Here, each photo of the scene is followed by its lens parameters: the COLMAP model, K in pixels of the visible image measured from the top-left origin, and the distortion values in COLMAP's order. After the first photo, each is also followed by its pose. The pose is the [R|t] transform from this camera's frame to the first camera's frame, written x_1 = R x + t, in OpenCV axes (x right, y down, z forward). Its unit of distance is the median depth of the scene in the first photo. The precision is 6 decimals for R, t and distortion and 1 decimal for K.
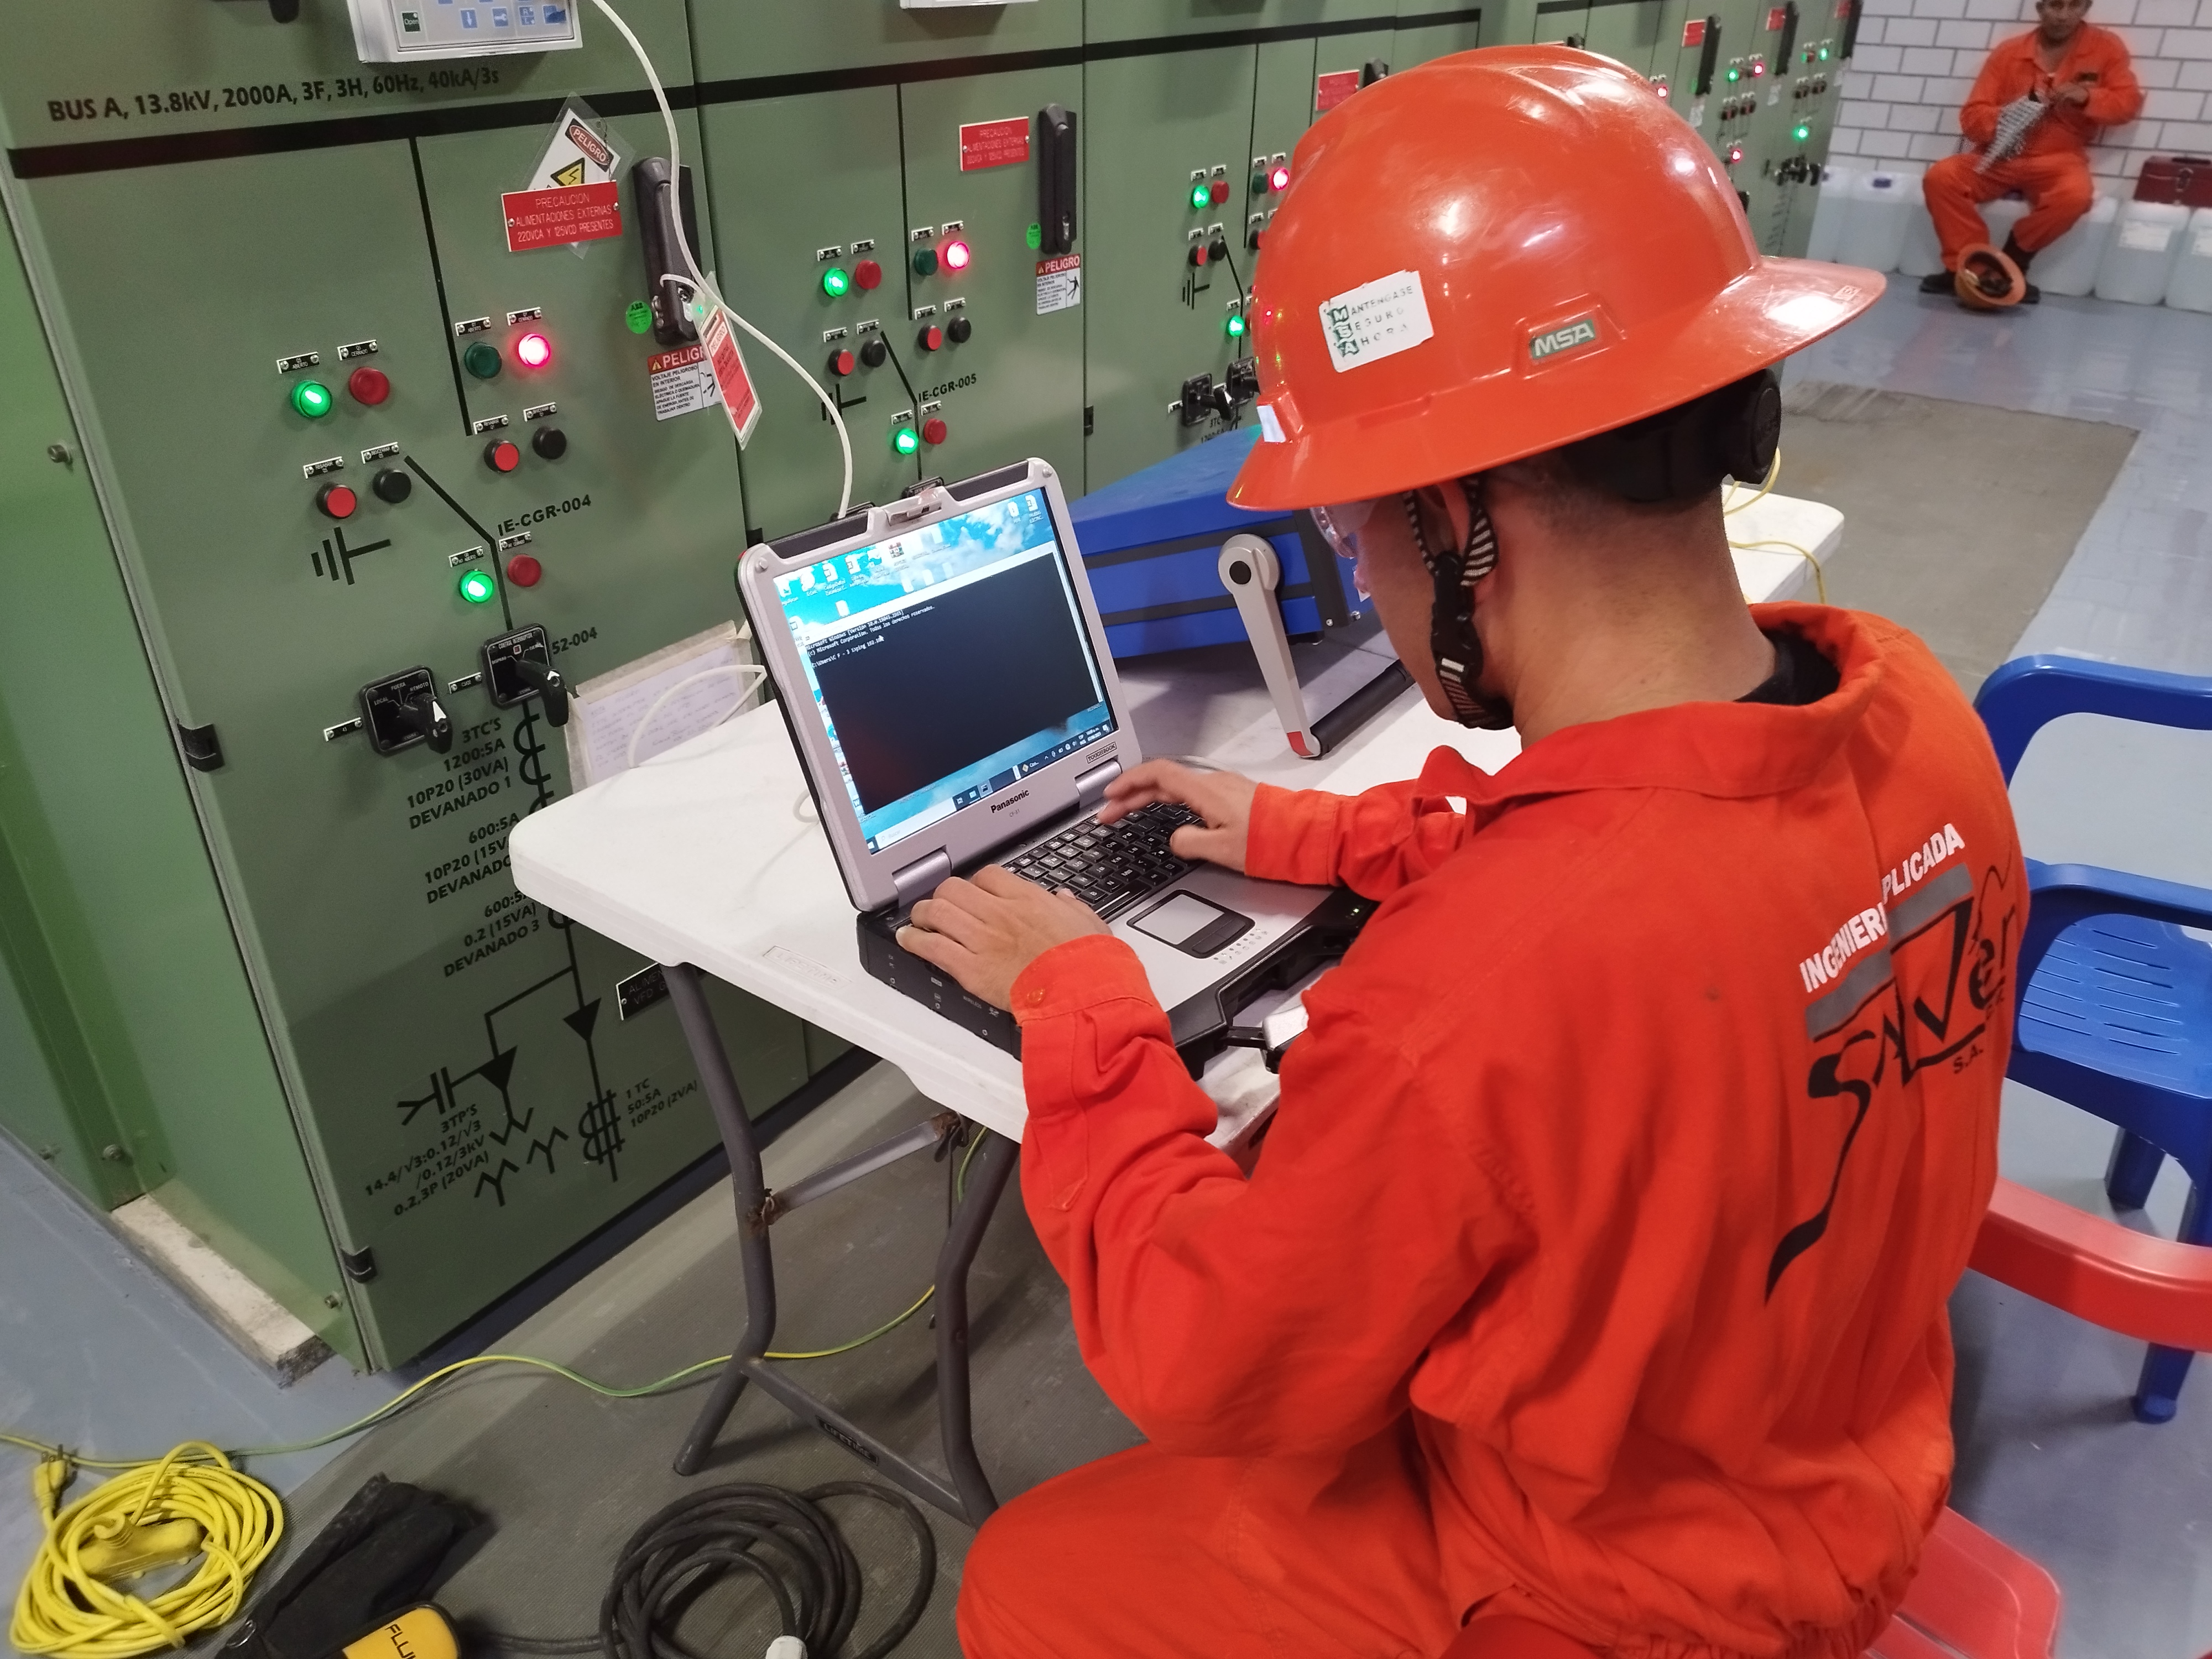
lens RADIAL K [[1582.2, 0, 1106.0], [0, 1582.2, 829.5], [0, 0, 1]] dist [-0.011746, 0.008278]
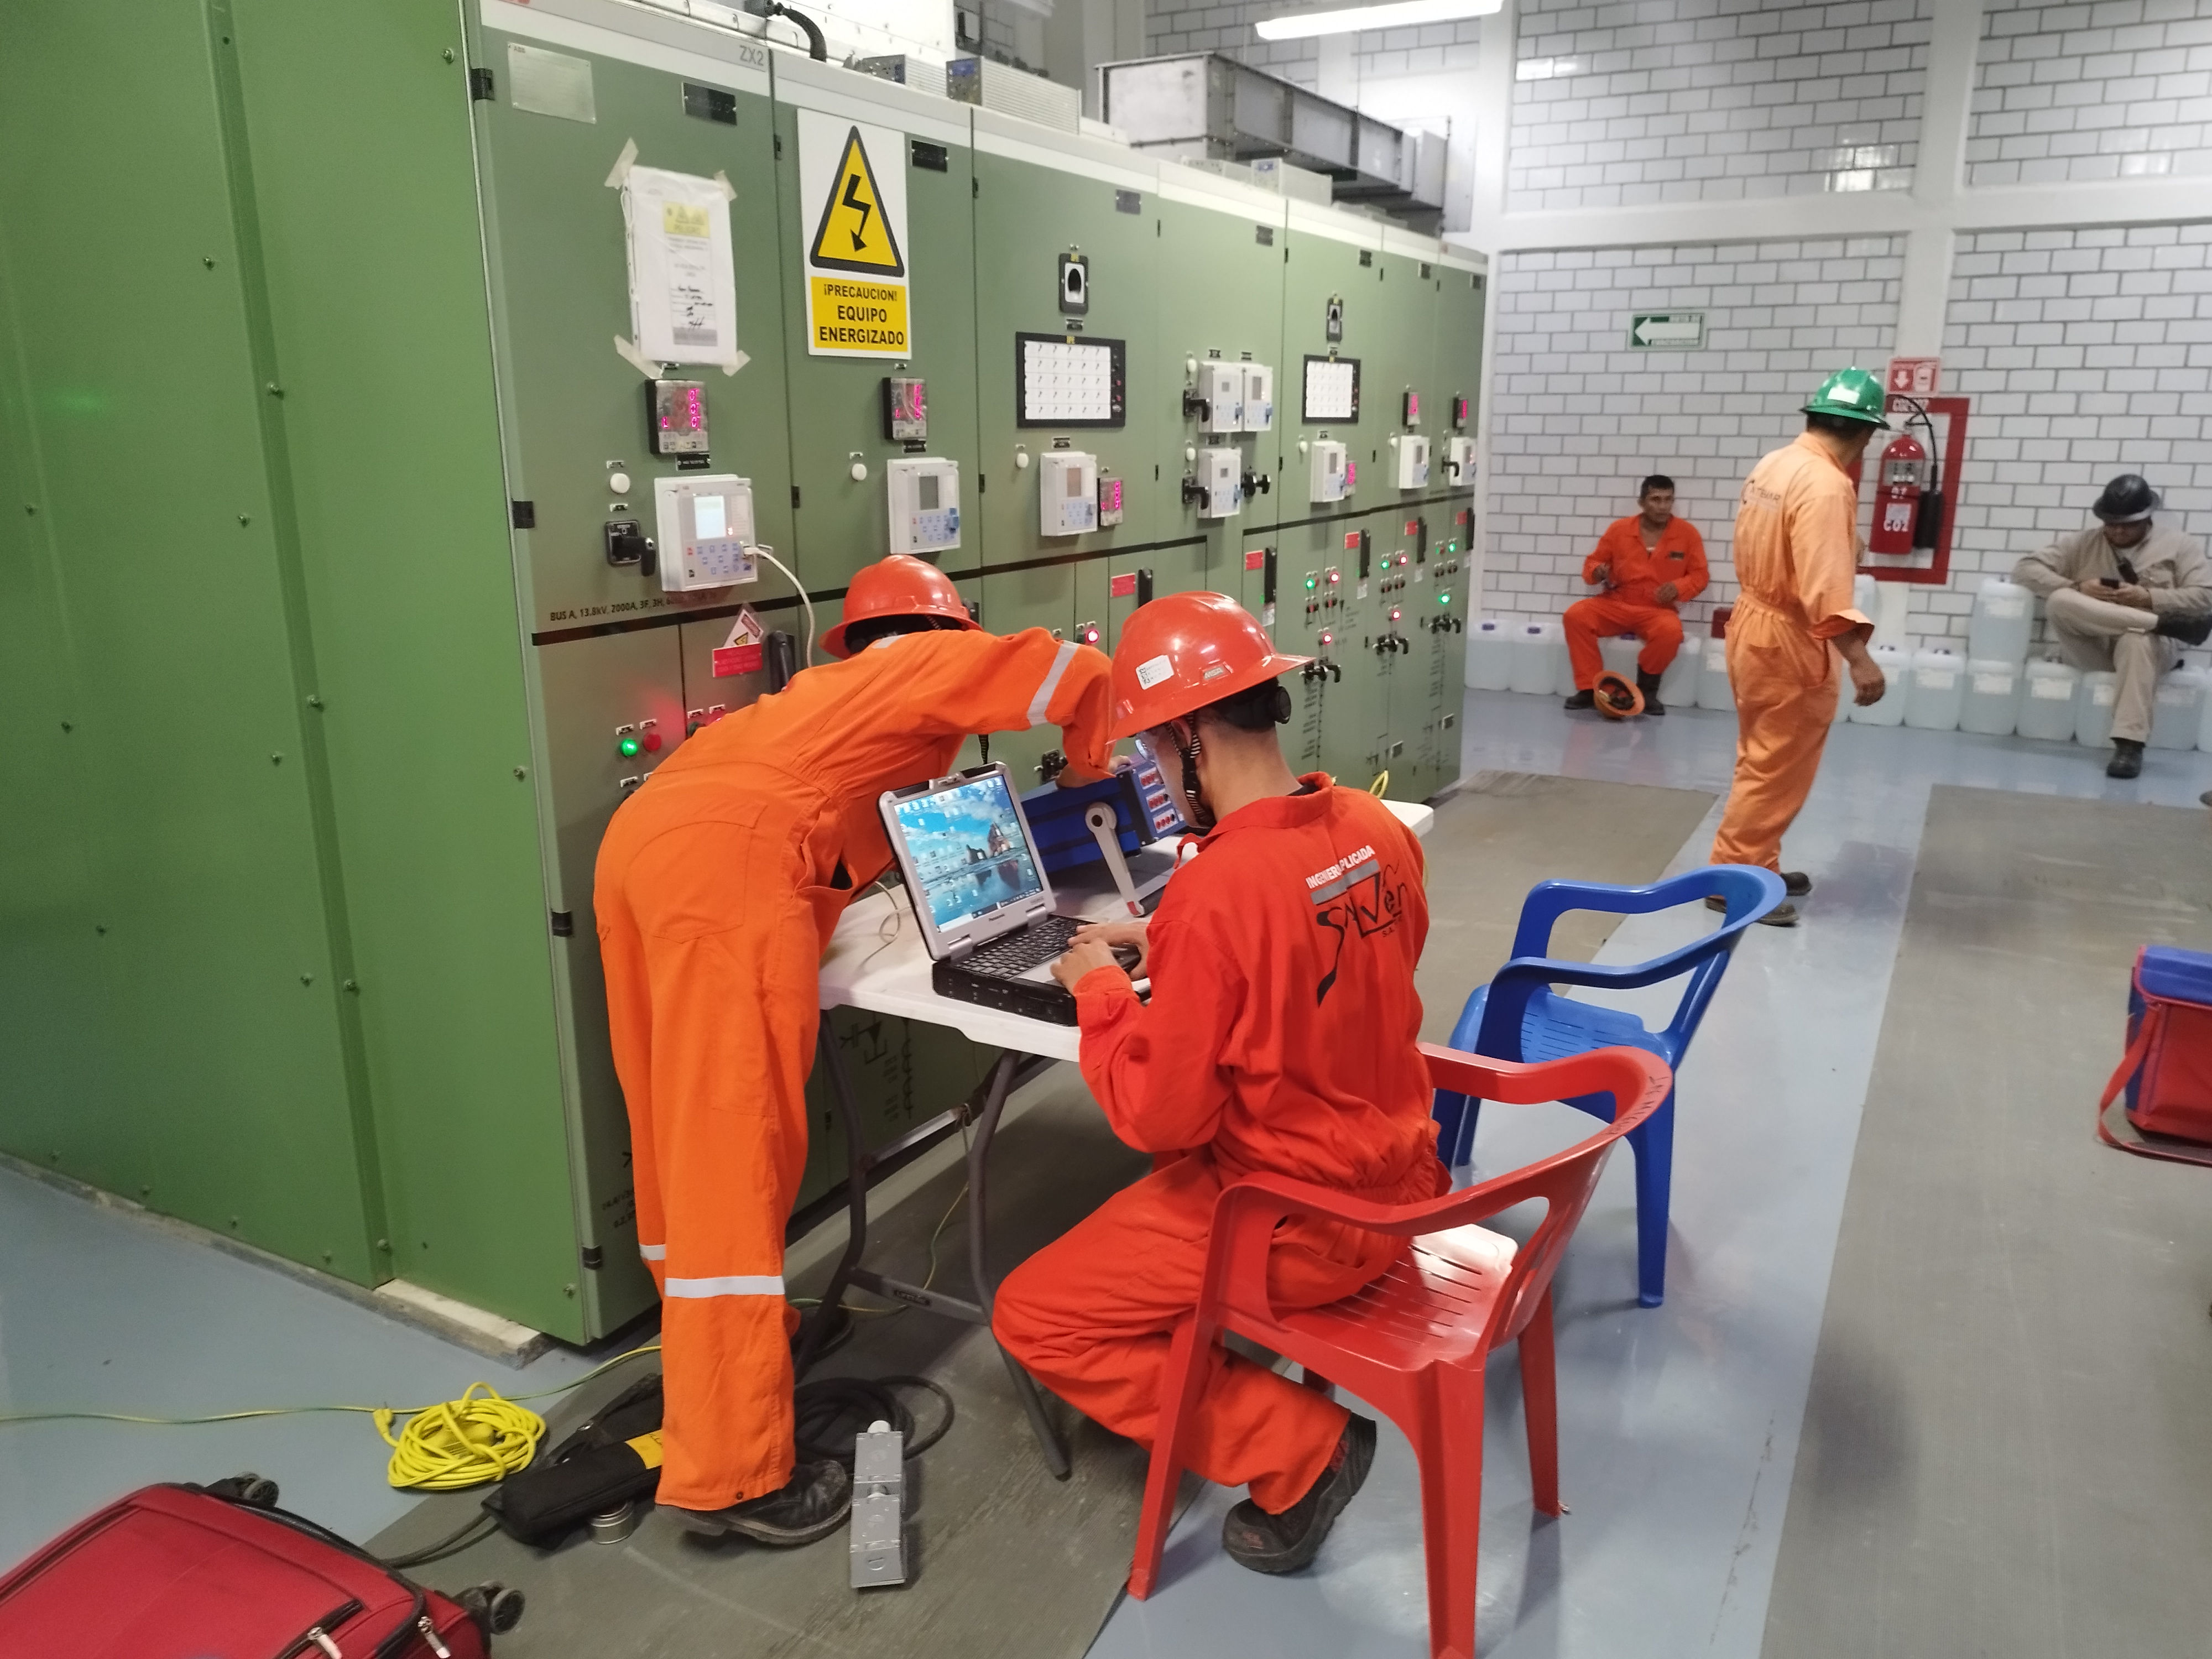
lens RADIAL K [[1590.1, 0, 1109.1], [0, 1590.1, 837.2], [0, 0, 1]] dist [0.007661, -0.031427]
pose [[0.991375, -0.038919, 0.125146, -0.107786], [0.070805, 0.962591, -0.261542, 0.273025], [-0.110286, 0.268148, 0.957044, -0.646993]]
